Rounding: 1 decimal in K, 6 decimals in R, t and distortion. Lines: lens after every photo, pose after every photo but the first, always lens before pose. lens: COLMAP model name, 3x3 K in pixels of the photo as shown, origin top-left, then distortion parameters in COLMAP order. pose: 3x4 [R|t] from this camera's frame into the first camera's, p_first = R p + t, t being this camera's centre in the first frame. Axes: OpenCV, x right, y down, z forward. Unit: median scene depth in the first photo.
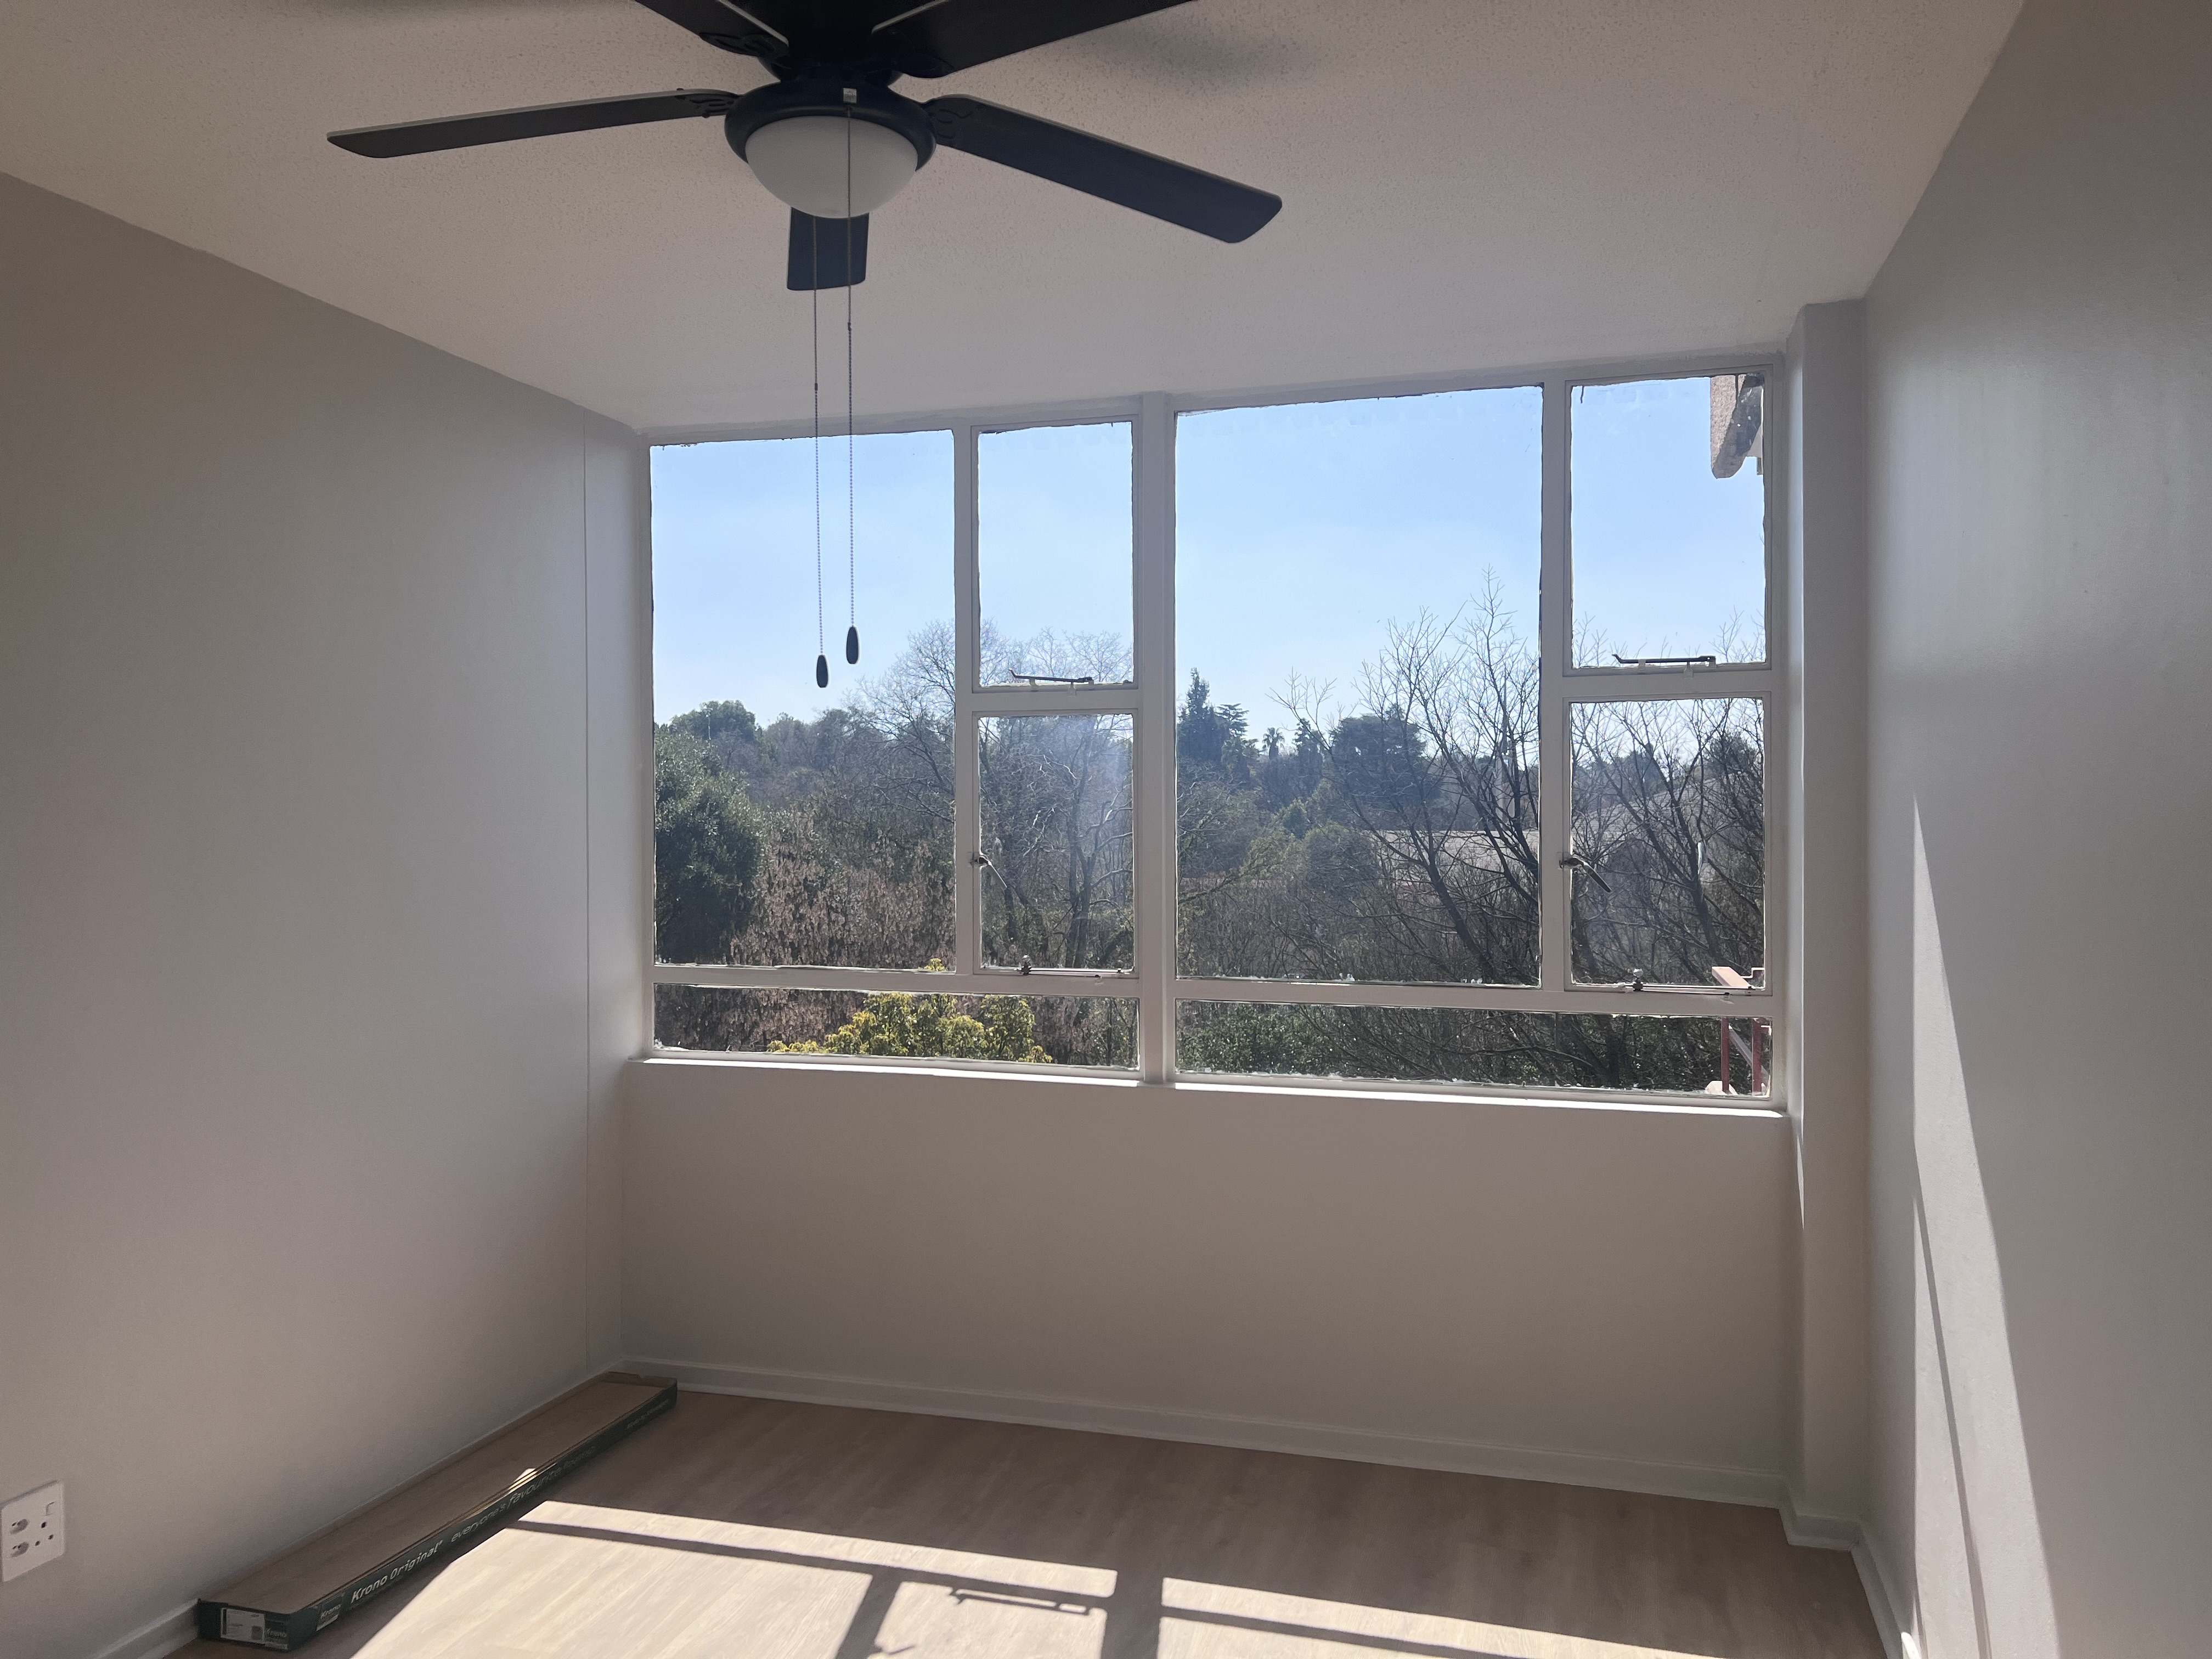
lens RADIAL K [[1656.5, 0, 1106.0], [0, 1656.5, 815.9], [0, 0, 1]] dist [0.051221, -0.041010]
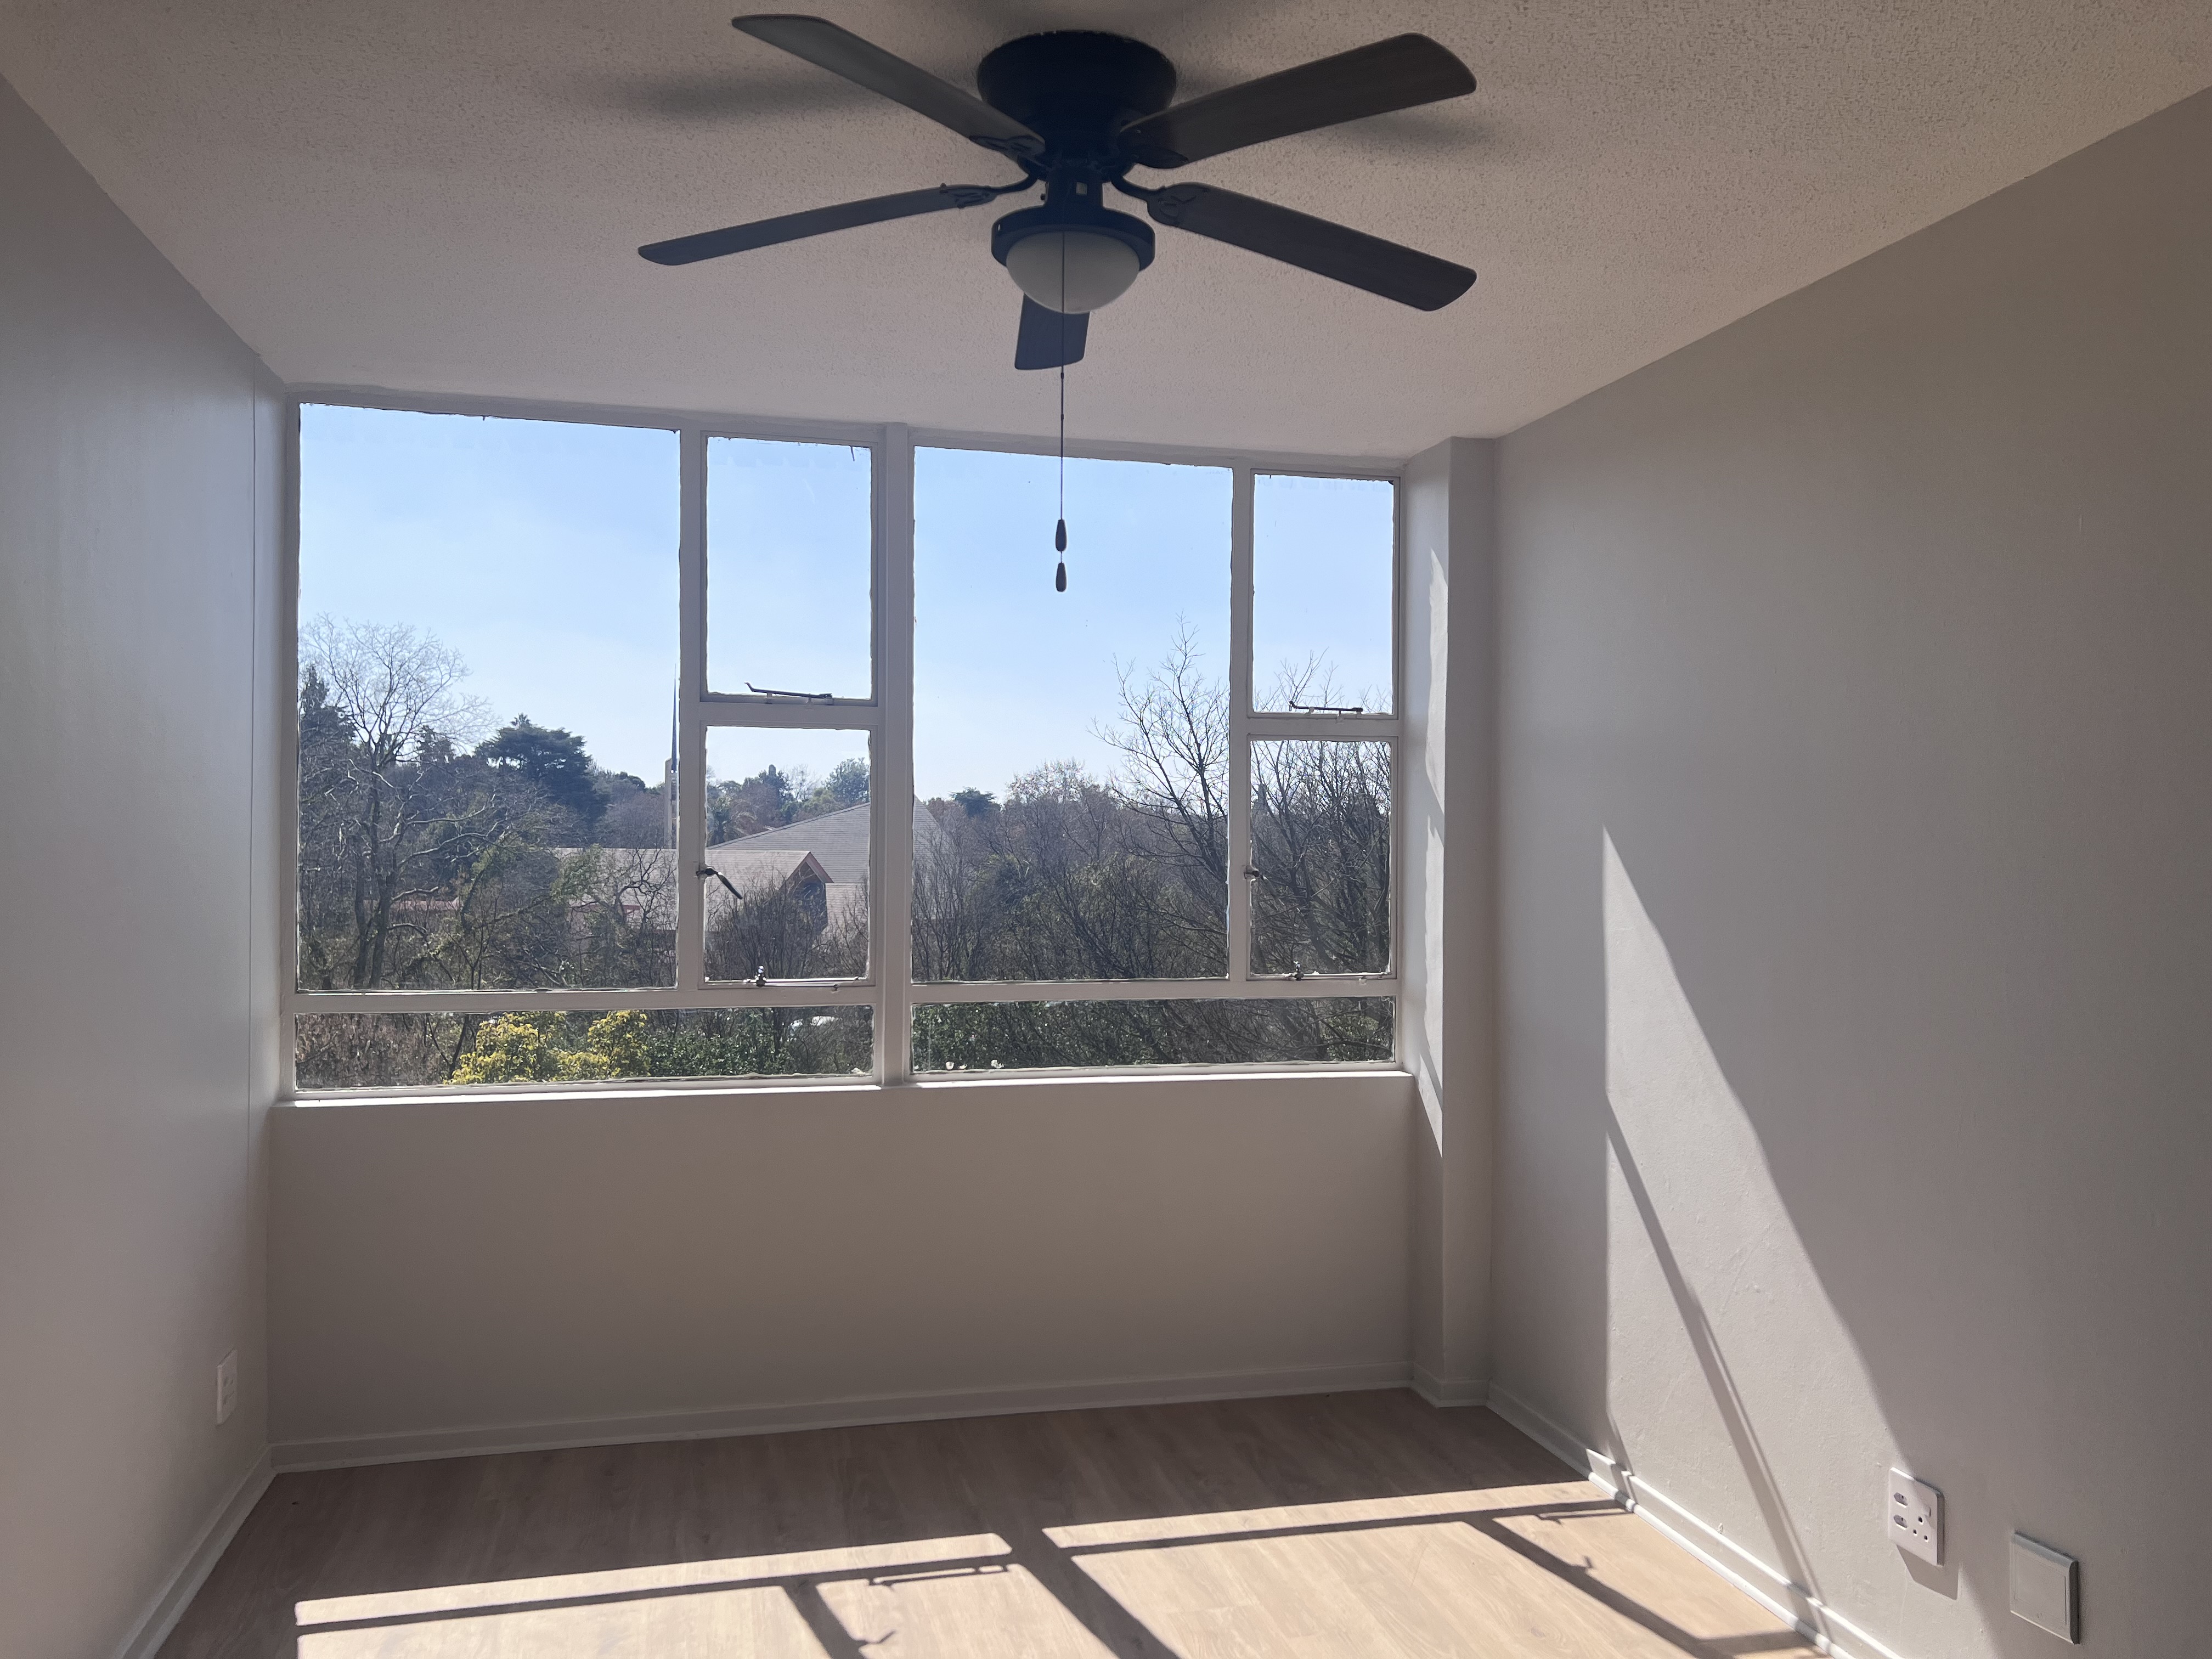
lens RADIAL K [[1656.5, 0, 1101.9], [0, 1656.5, 830.7], [0, 0, 1]] dist [0.051221, -0.041010]
pose [[0.860131, 0.013979, 0.509881, -0.442457], [-0.011501, 0.999902, -0.008012, 0.008738], [-0.509943, 0.001027, 0.860207, 0.039309]]
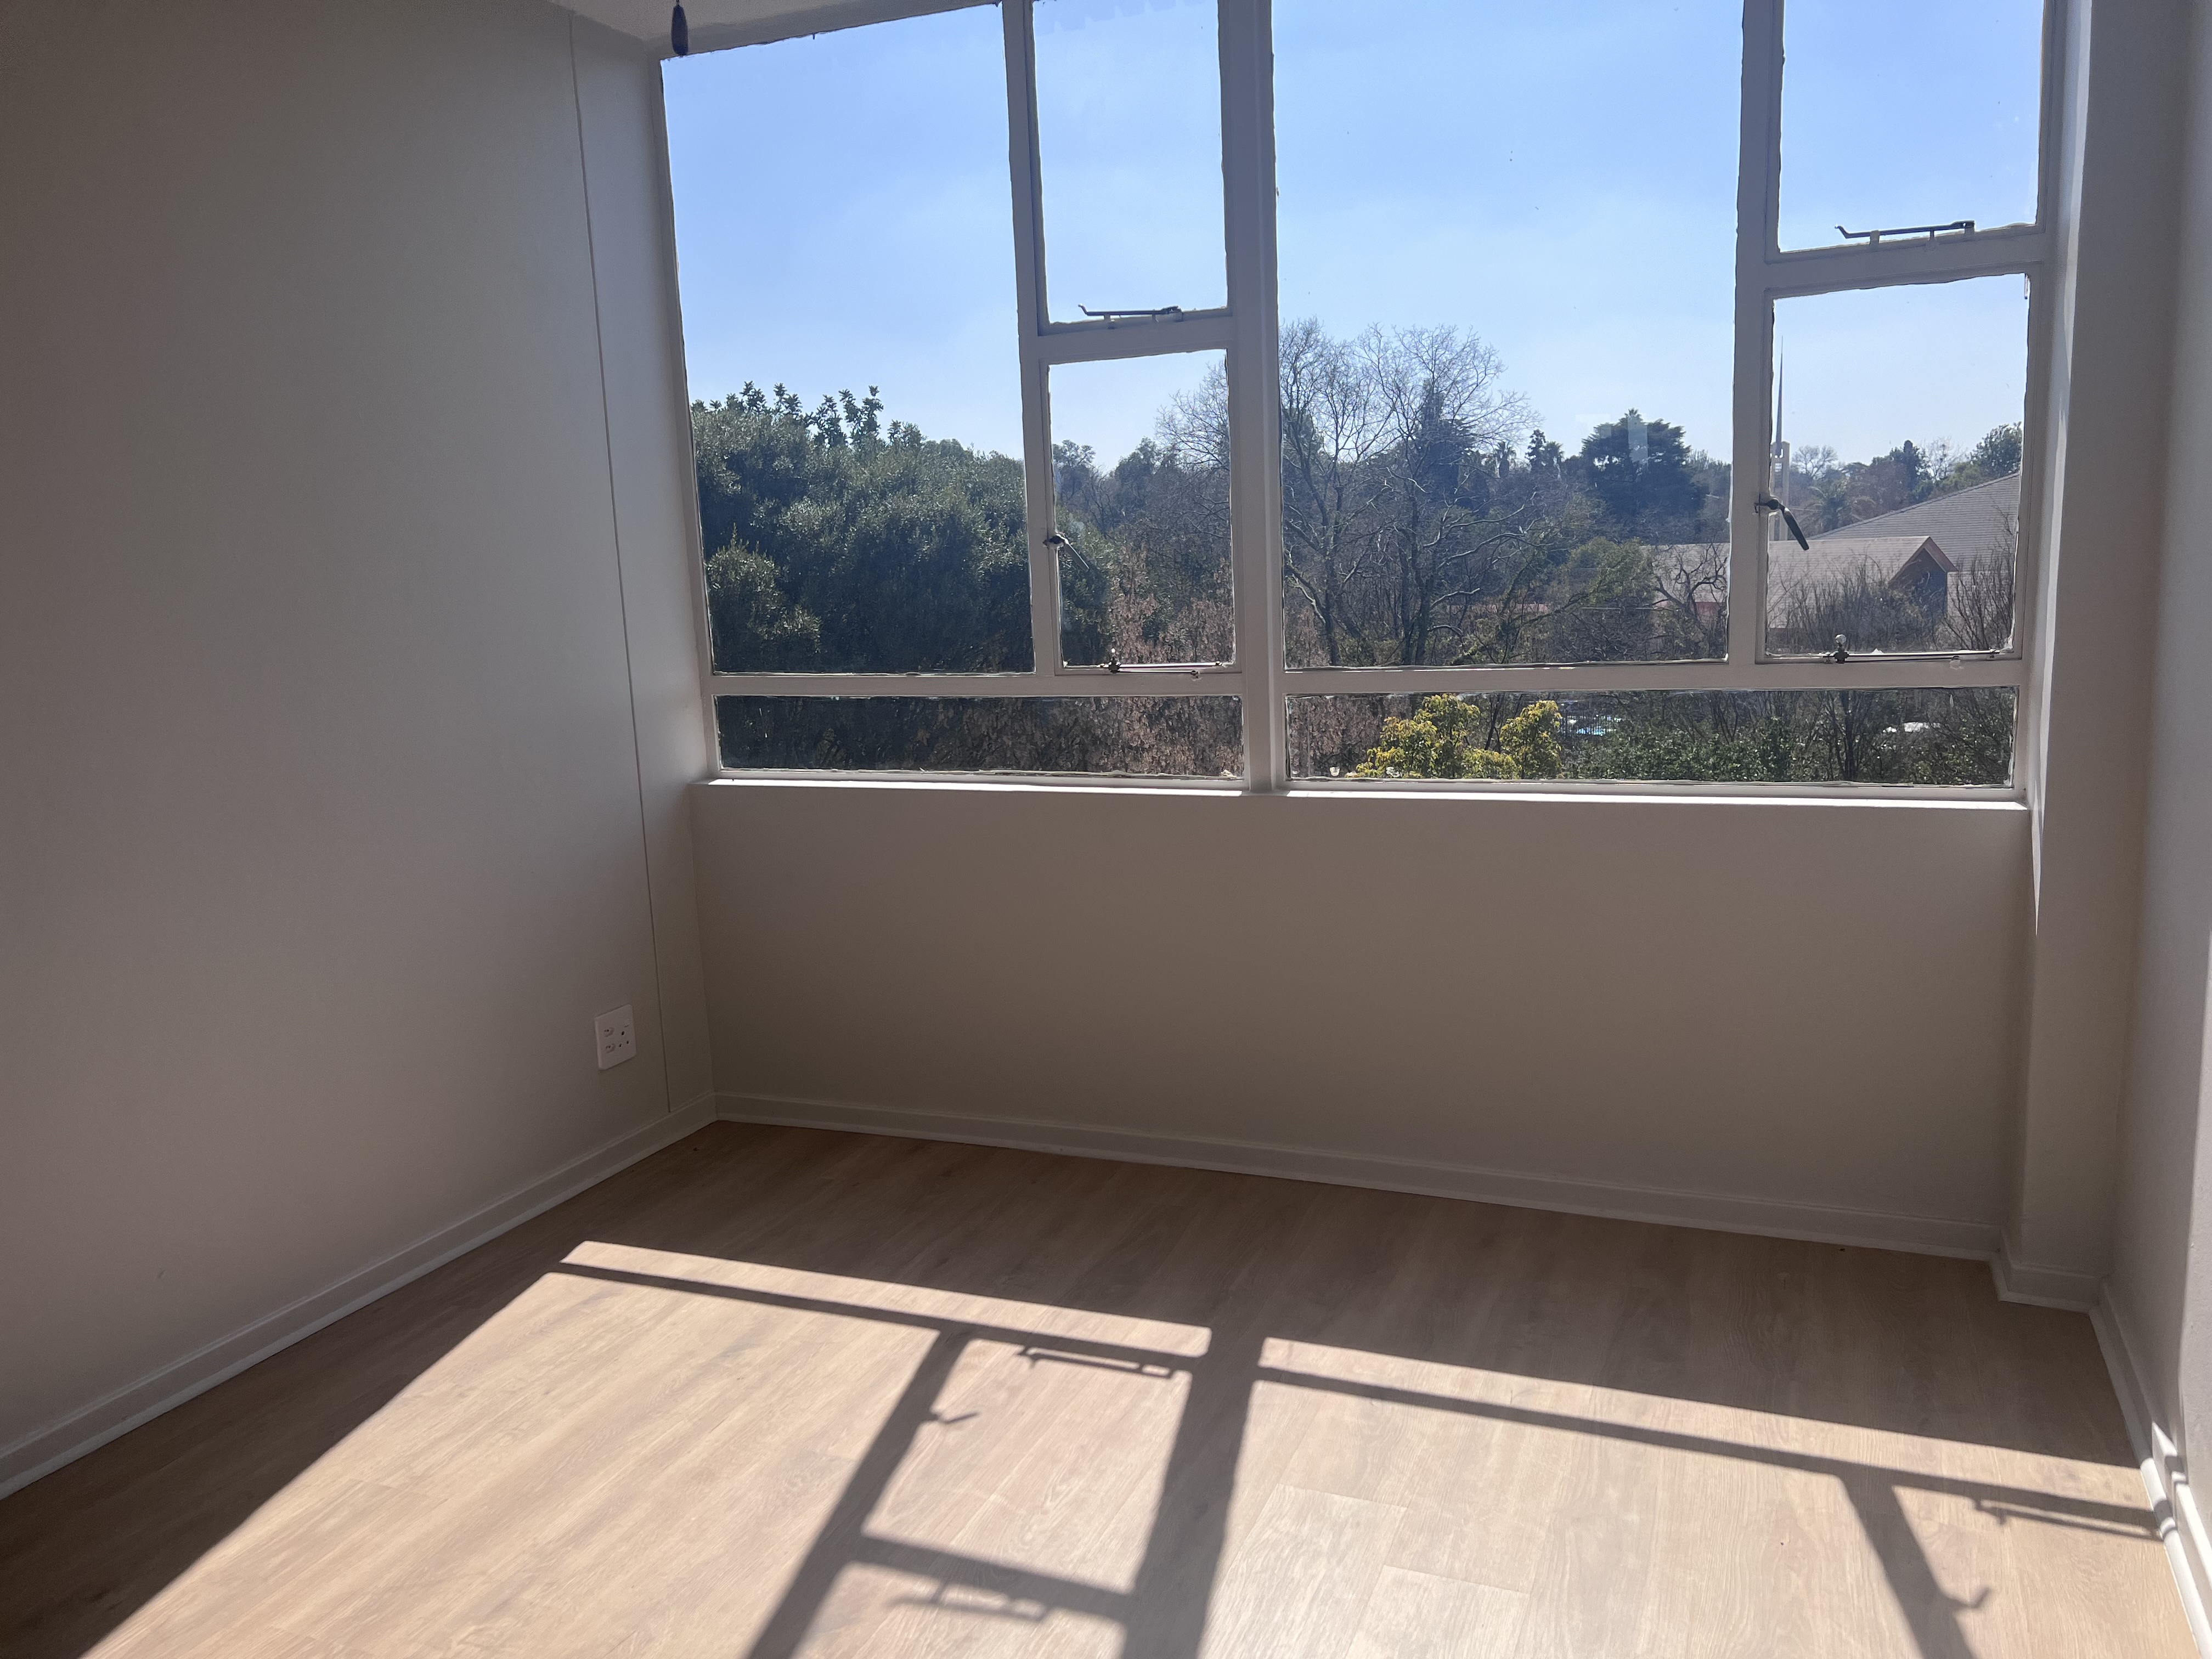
lens RADIAL K [[1656.5, 0, 1141.2], [0, 1656.5, 850.5], [0, 0, 1]] dist [0.051221, -0.041010]
pose [[0.995444, -0.019356, -0.093366, 0.051426], [0.035450, 0.984119, 0.173936, 0.043588], [0.088517, -0.176453, 0.980321, 0.161065]]
